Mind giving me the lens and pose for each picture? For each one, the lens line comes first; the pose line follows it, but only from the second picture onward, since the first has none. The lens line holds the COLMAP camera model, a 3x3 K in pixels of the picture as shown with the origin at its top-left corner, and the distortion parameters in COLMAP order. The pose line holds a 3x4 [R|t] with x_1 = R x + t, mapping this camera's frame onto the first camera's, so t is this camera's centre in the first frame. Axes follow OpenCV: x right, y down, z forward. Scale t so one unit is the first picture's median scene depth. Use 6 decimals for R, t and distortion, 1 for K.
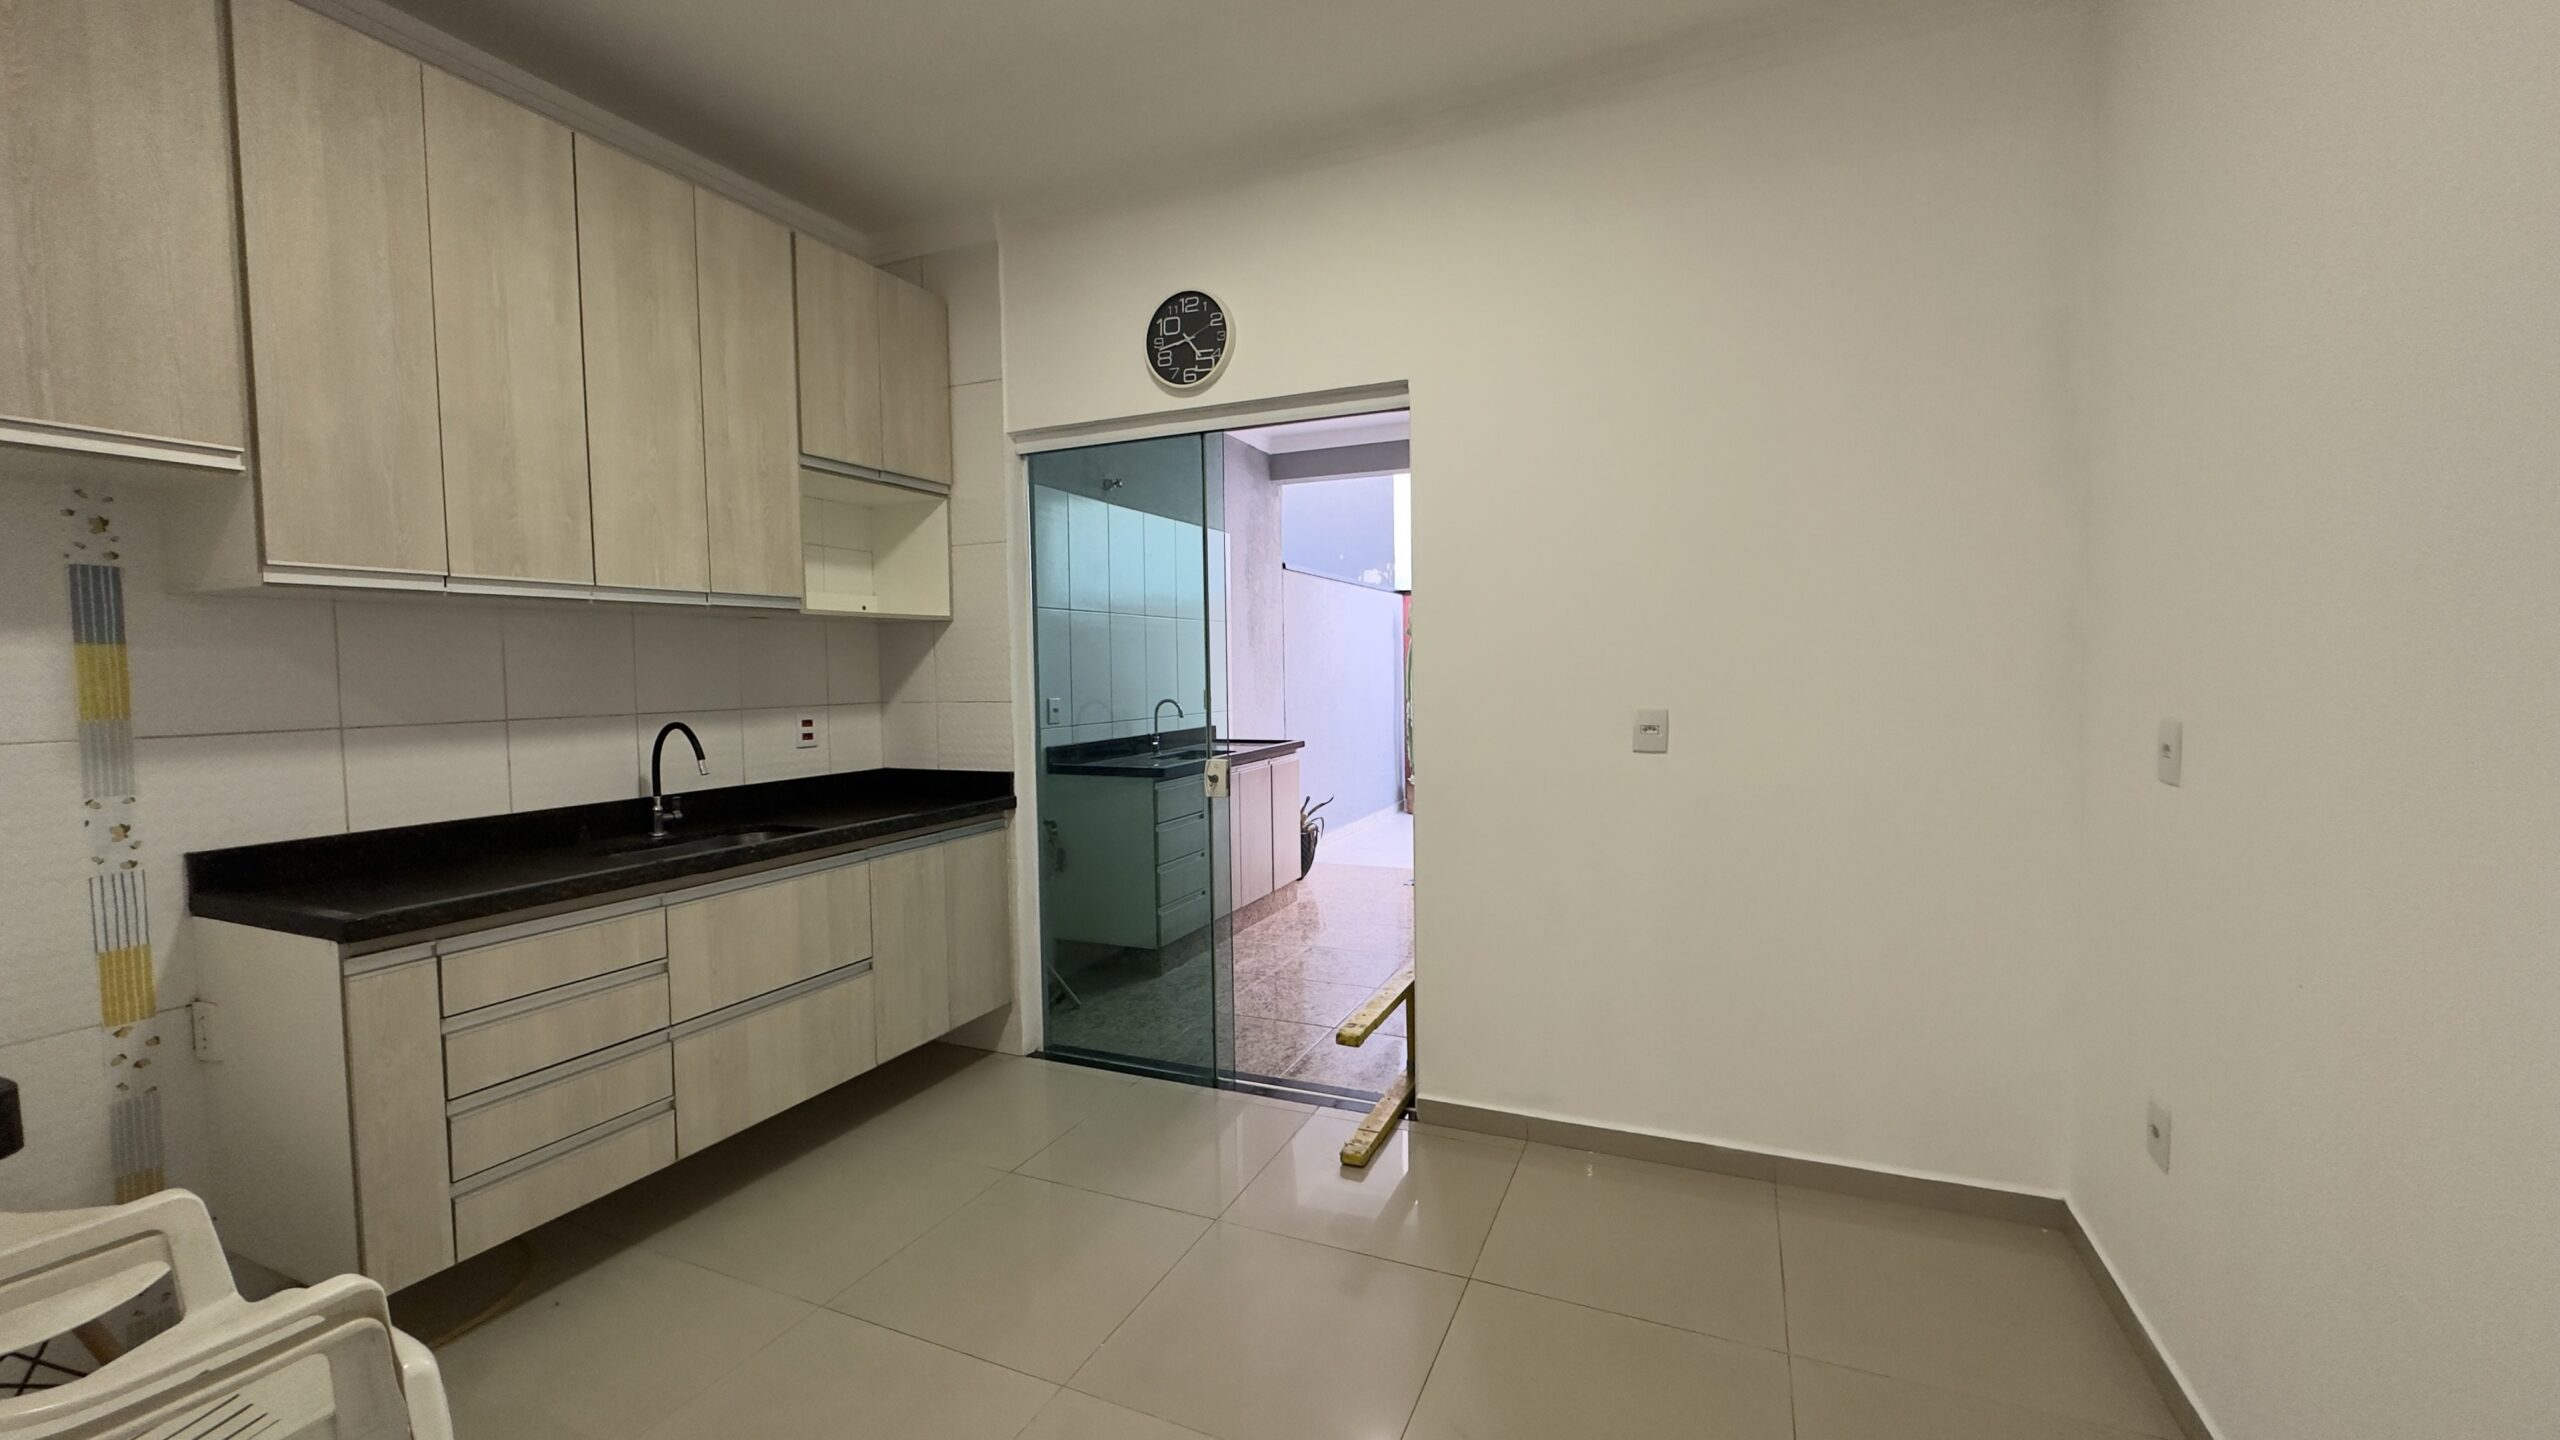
lens RADIAL K [[1026.5, 0, 1282.2], [0, 1026.5, 725.2], [0, 0, 1]] dist [-0.007190, 0.001083]
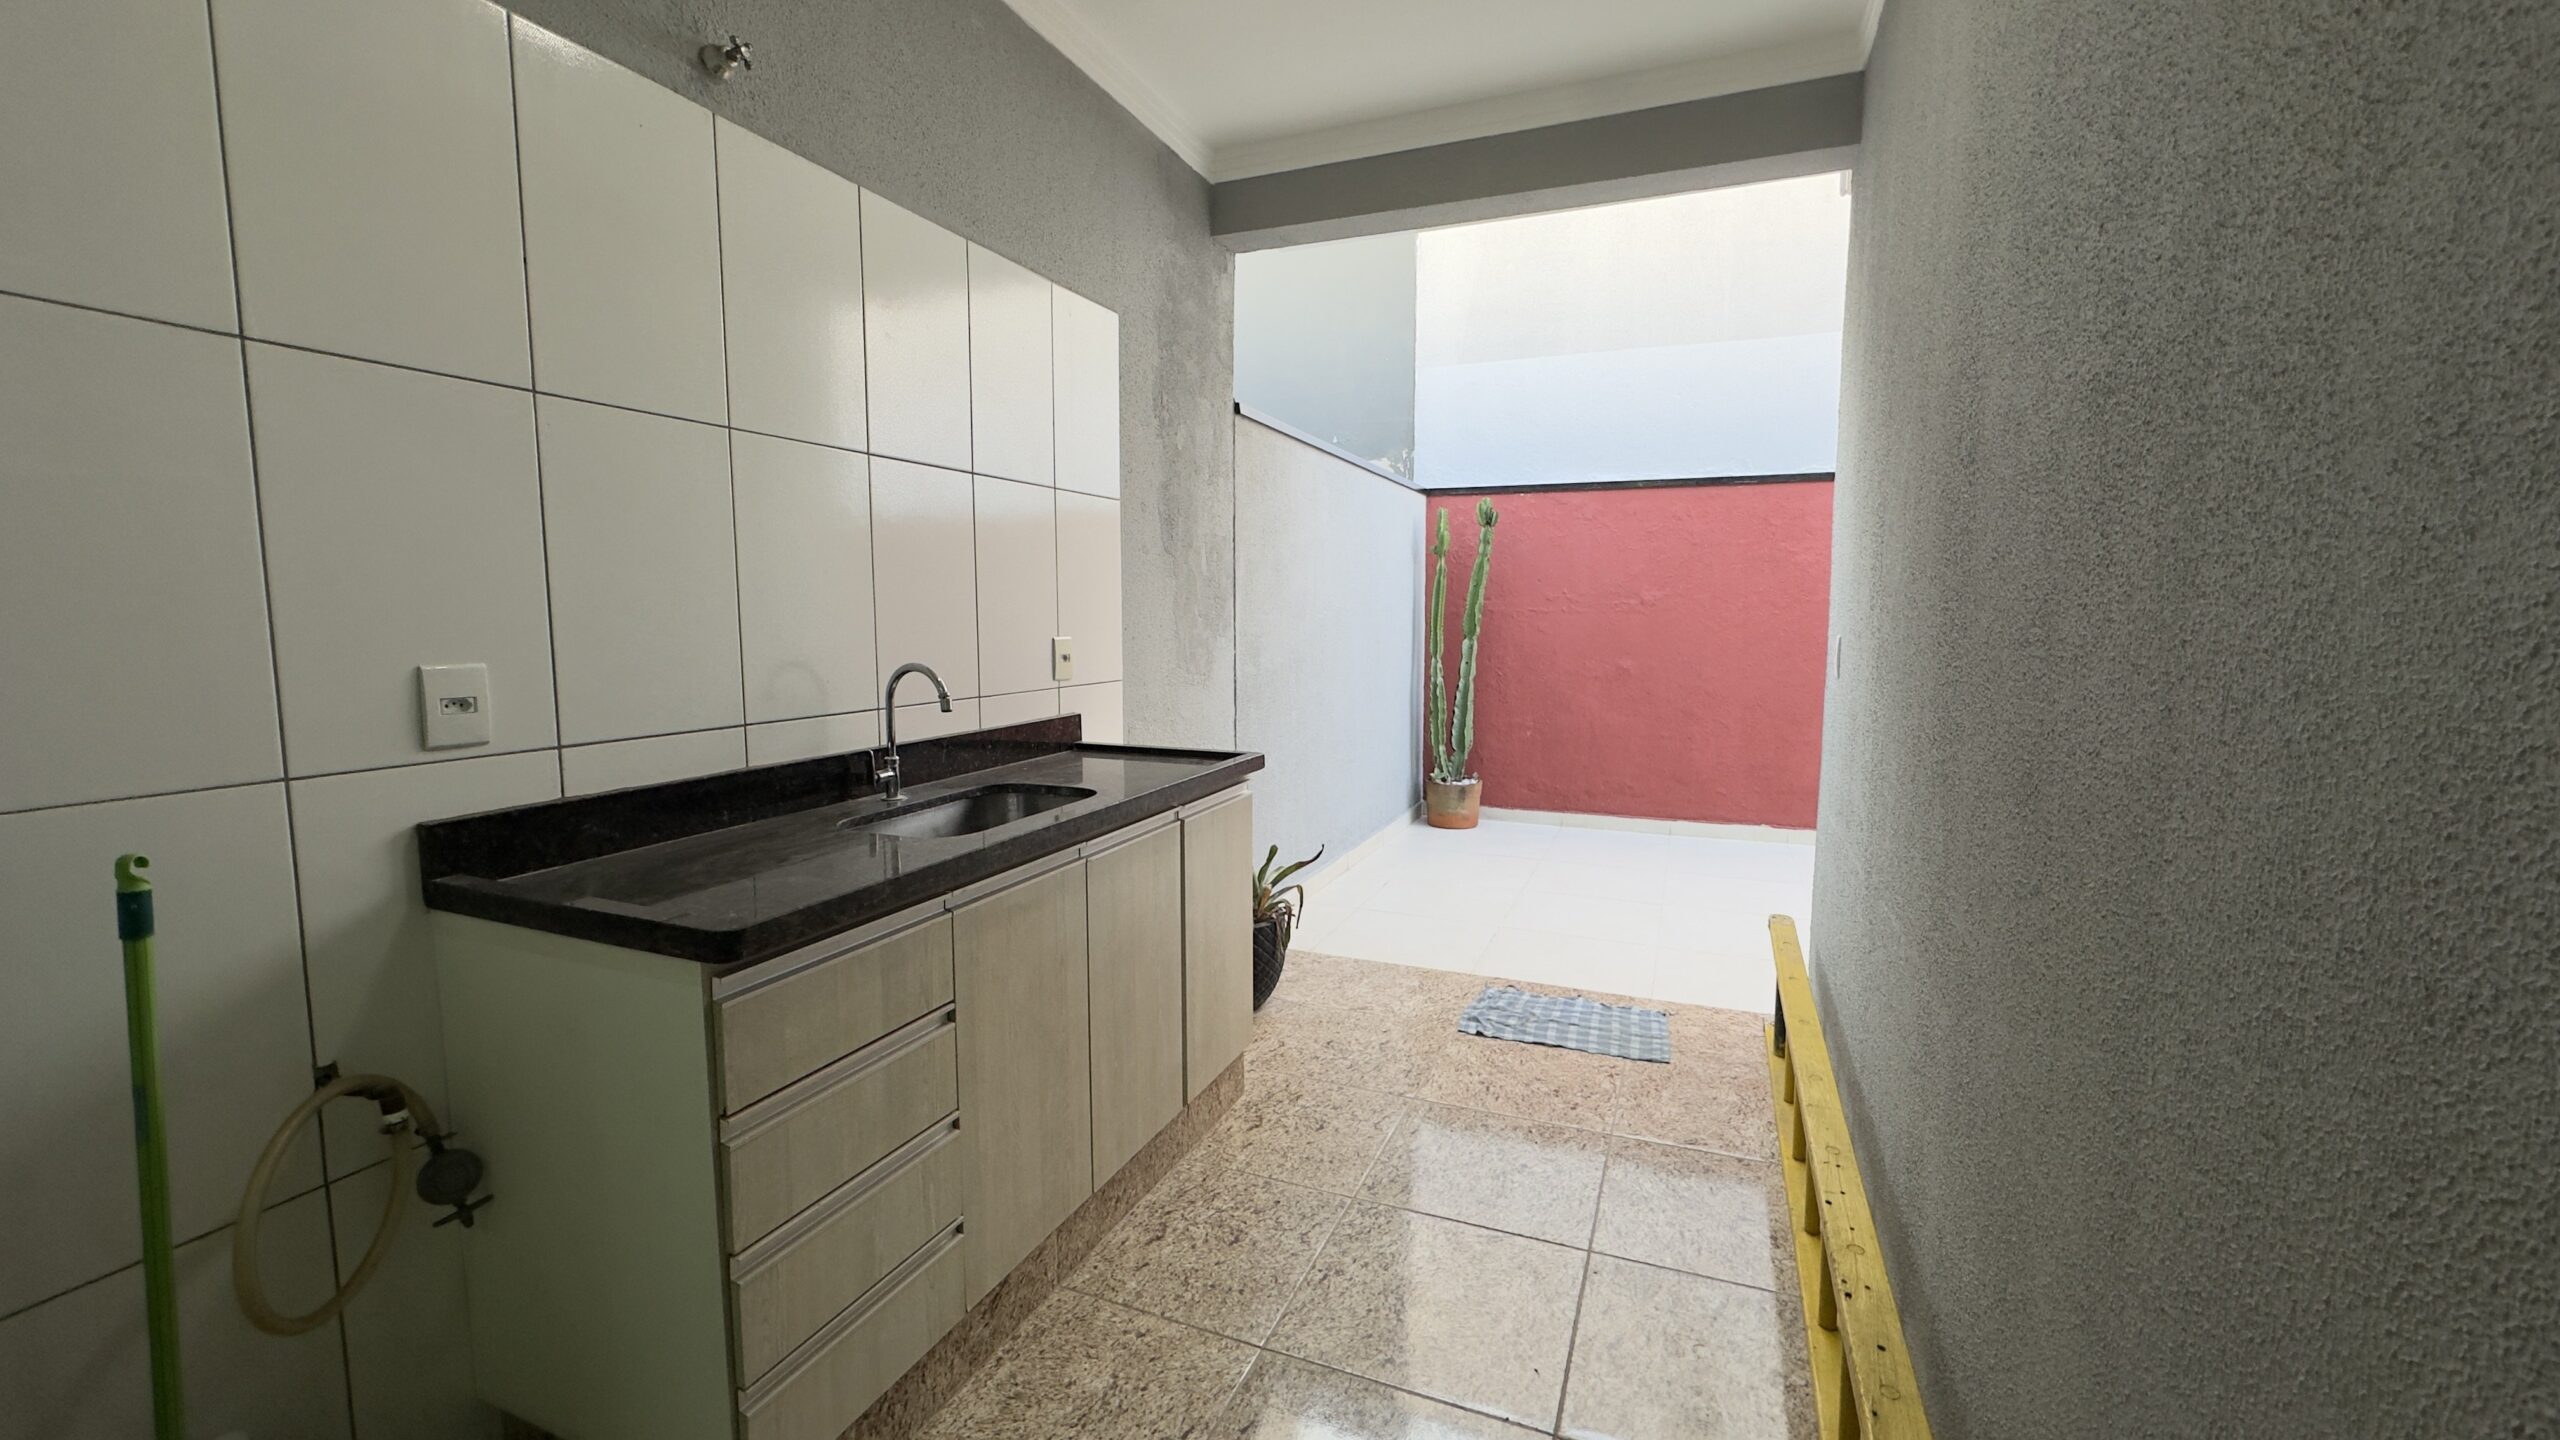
lens RADIAL K [[1026.5, 0, 1281.0], [0, 1026.5, 709.4], [0, 0, 1]] dist [-0.007190, 0.001083]
pose [[0.999695, 0.014496, 0.019970, 0.018273], [-0.015273, 0.999110, 0.039320, -0.021241], [-0.019382, -0.039613, 0.999027, 0.503595]]
